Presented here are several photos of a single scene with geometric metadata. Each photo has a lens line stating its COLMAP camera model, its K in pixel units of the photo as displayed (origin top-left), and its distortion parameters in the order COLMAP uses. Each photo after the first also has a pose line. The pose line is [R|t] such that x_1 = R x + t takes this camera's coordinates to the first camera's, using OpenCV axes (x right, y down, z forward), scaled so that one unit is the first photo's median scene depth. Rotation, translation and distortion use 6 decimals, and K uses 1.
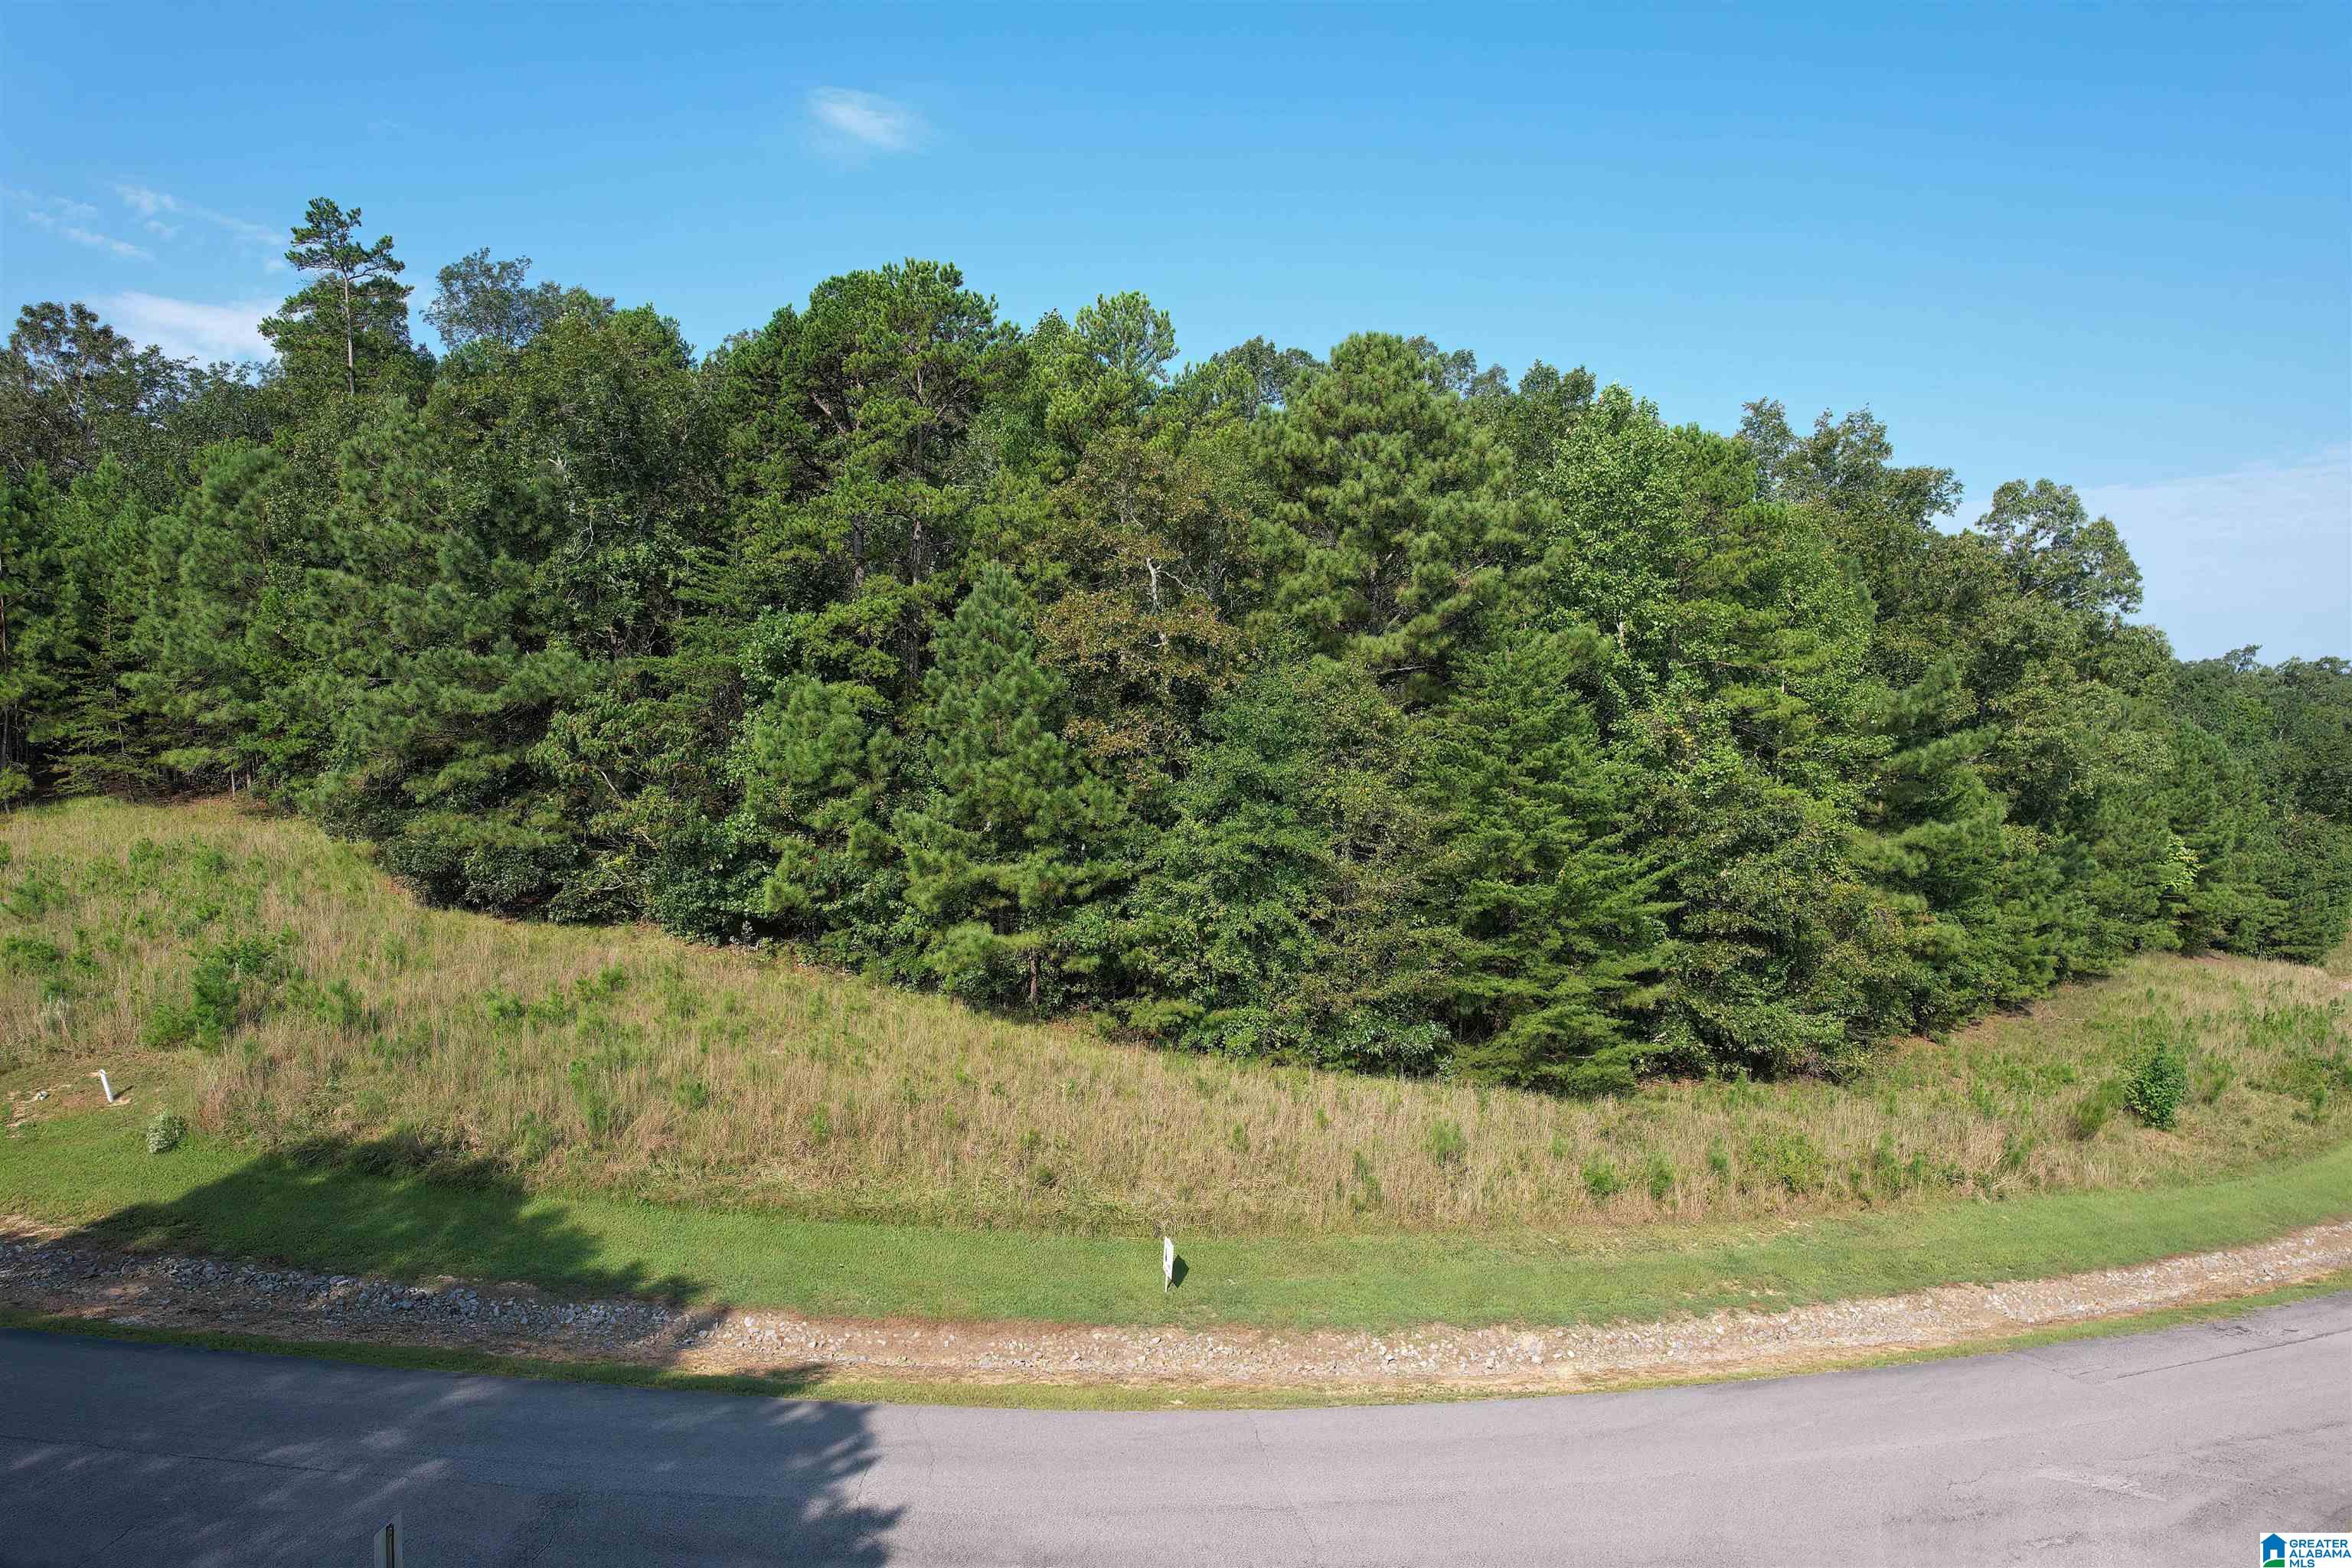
lens RADIAL K [[1504.3, 0, 1173.9], [0, 1504.3, 782.4], [0, 0, 1]] dist [-0.069311, 0.066719]
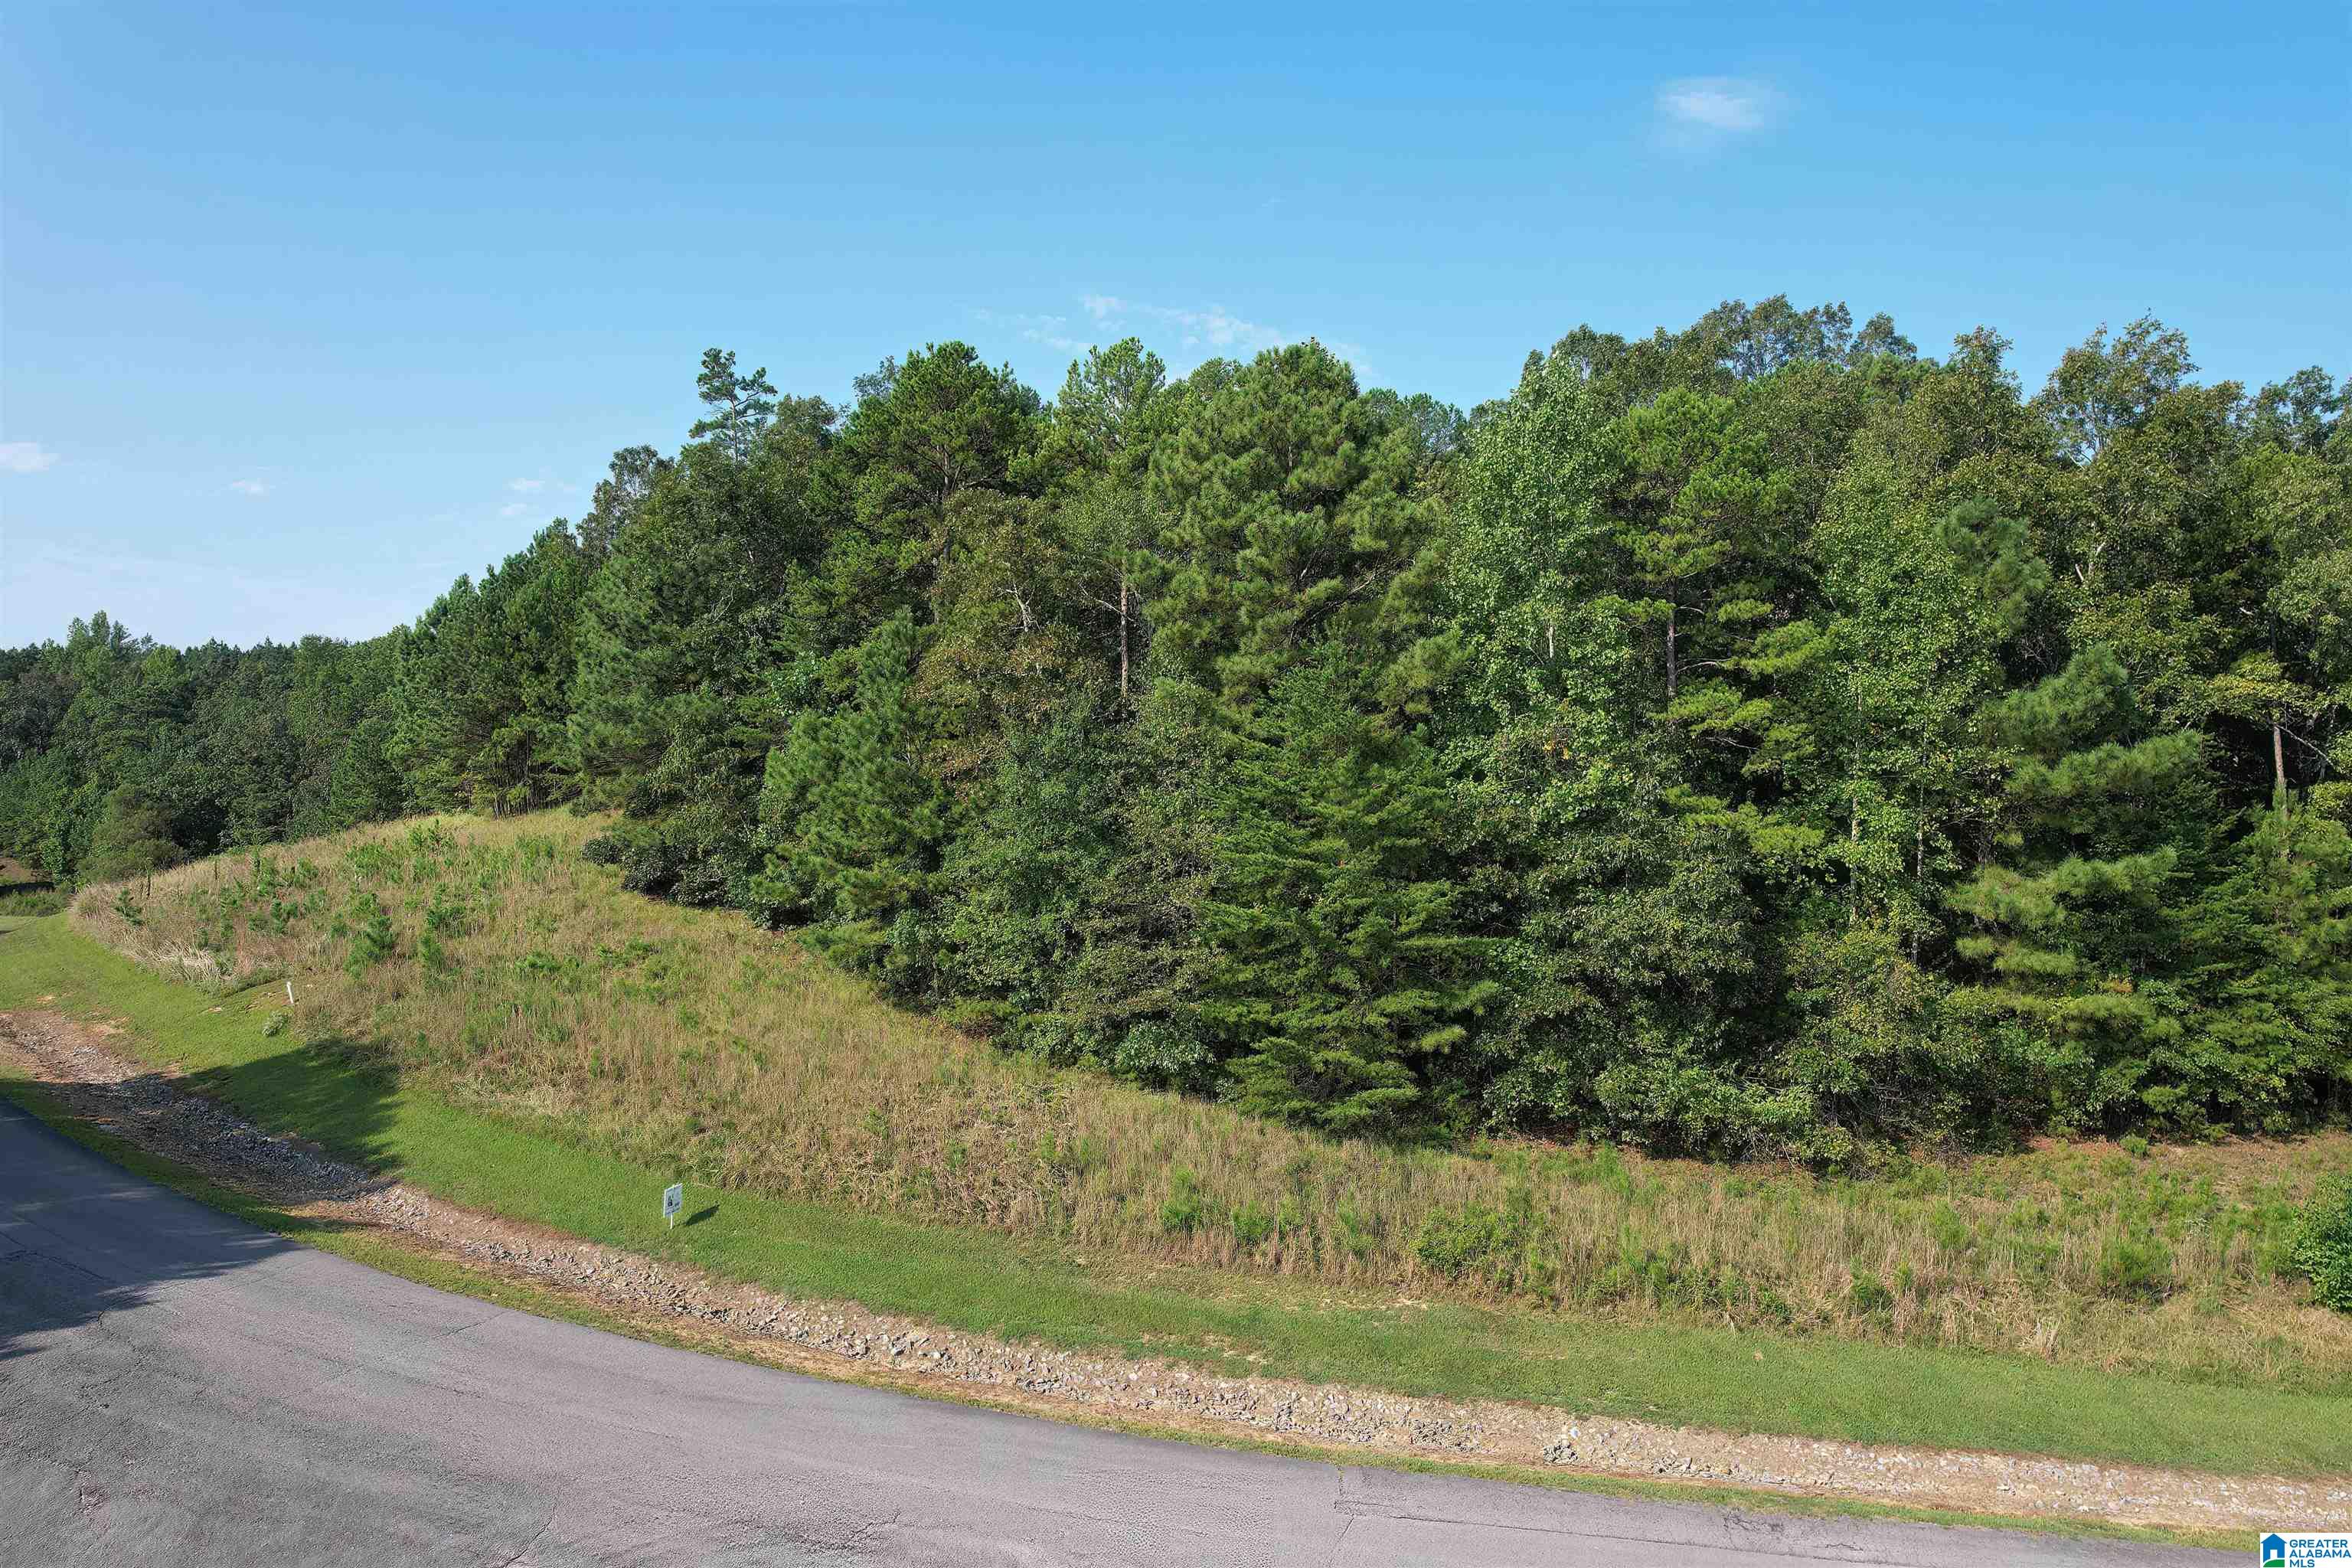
lens RADIAL K [[1504.3, 0, 1182.3], [0, 1504.3, 782.5], [0, 0, 1]] dist [-0.069311, 0.066719]
pose [[0.846770, 0.003488, -0.531947, 0.602684], [-0.006041, 0.999977, -0.003060, -0.009787], [0.531924, 0.005805, 0.846772, 0.128163]]
